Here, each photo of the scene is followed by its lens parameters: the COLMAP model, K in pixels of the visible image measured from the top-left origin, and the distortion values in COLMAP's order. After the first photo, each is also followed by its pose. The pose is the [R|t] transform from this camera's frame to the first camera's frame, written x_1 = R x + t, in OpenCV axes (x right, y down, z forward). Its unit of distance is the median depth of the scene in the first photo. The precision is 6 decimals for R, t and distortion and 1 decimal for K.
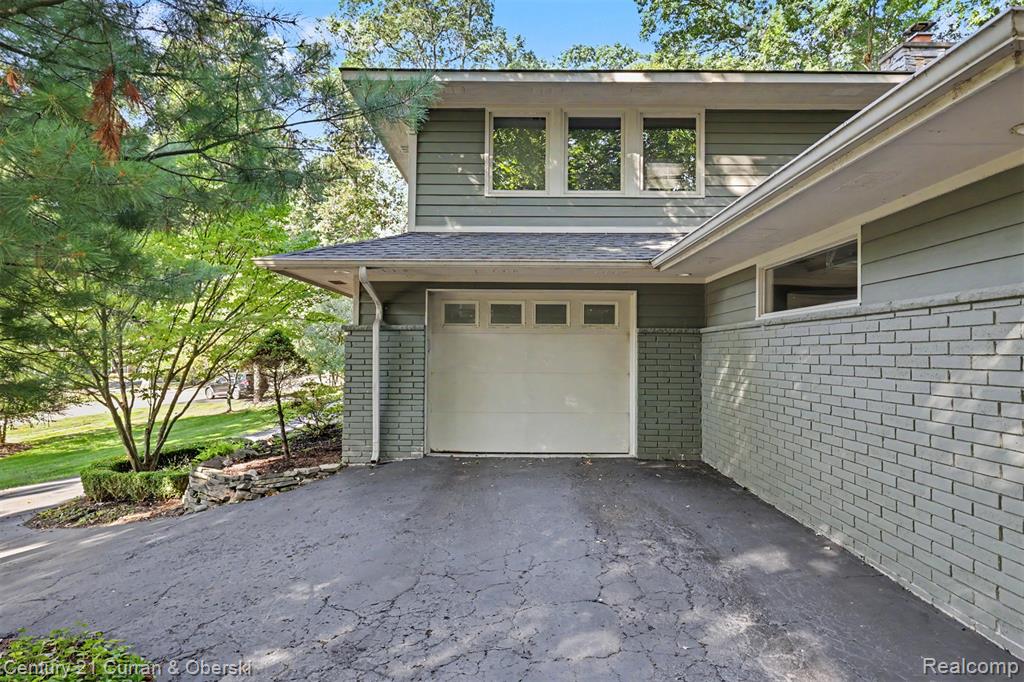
lens RADIAL K [[583.5, 0, 512.0], [0, 583.5, 341.0], [0, 0, 1]] dist [0.005468, 0.001549]
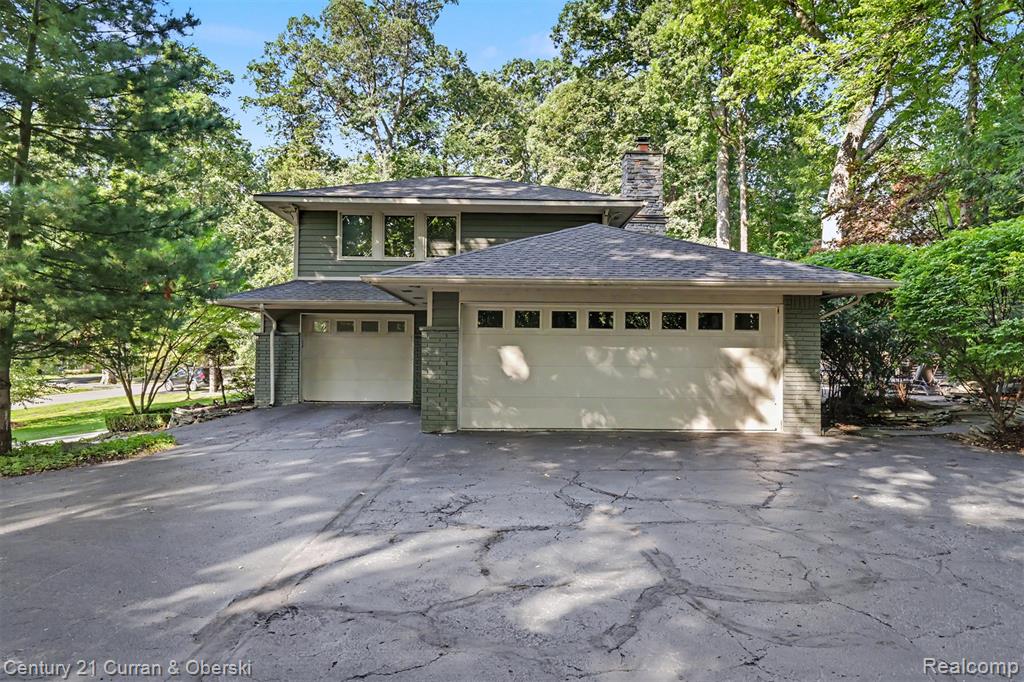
lens RADIAL K [[620.3, 0, 512.0], [0, 620.3, 341.0], [0, 0, 1]] dist [0.002884, -0.000248]
pose [[0.999369, -0.000787, 0.035523, 0.420512], [0.000518, 0.999971, 0.007566, -0.014296], [-0.035528, -0.007543, 0.999340, -0.920983]]
